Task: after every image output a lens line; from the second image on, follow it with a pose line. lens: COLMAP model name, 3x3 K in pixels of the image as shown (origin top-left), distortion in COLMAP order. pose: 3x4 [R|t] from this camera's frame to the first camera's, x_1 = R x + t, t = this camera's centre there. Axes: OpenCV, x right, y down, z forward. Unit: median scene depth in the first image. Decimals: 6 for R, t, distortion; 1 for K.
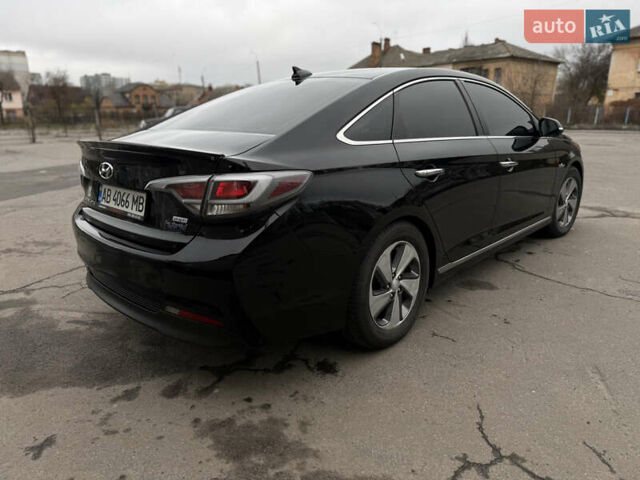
lens RADIAL K [[446.1, 0, 321.6], [0, 446.1, 242.5], [0, 0, 1]] dist [0.051543, -0.055237]
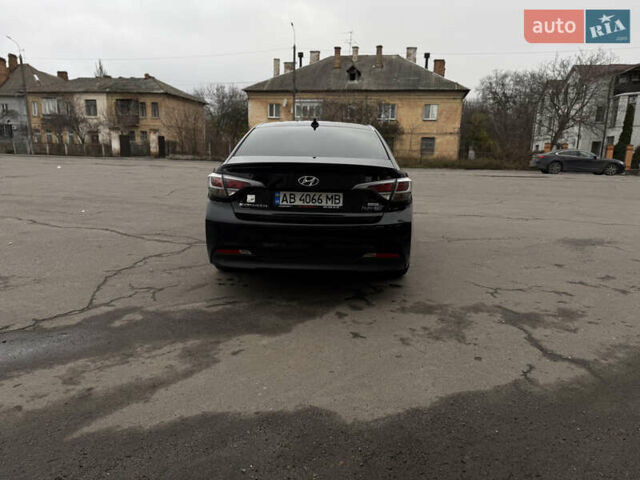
lens RADIAL K [[446.1, 0, 325.3], [0, 446.1, 237.5], [0, 0, 1]] dist [0.051543, -0.055237]
pose [[0.736506, -0.101237, 0.668812, -1.015531], [0.151700, 0.988272, -0.017461, 0.051666], [-0.659201, 0.114319, 0.743226, -0.135076]]
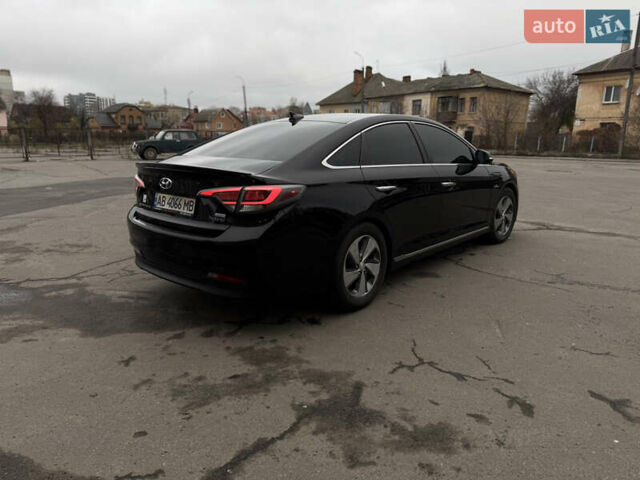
lens RADIAL K [[446.1, 0, 322.0], [0, 446.1, 239.0], [0, 0, 1]] dist [0.051543, -0.055237]
pose [[0.999191, 0.008226, 0.039361, -0.015066], [-0.006049, 0.998462, -0.055101, 0.067458], [-0.039753, 0.054818, 0.997705, -0.322893]]
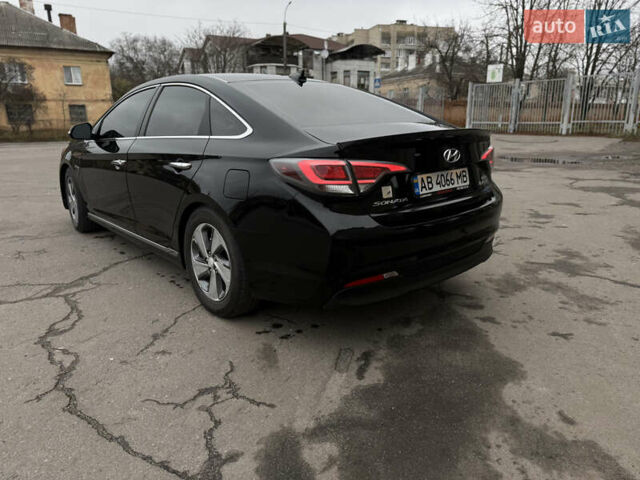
lens RADIAL K [[446.1, 0, 317.2], [0, 446.1, 238.6], [0, 0, 1]] dist [0.051543, -0.055237]
pose [[0.082345, -0.244671, 0.966103, -1.115652], [0.282927, 0.935250, 0.212742, -0.202026], [-0.955600, 0.255818, 0.146237, 0.811393]]
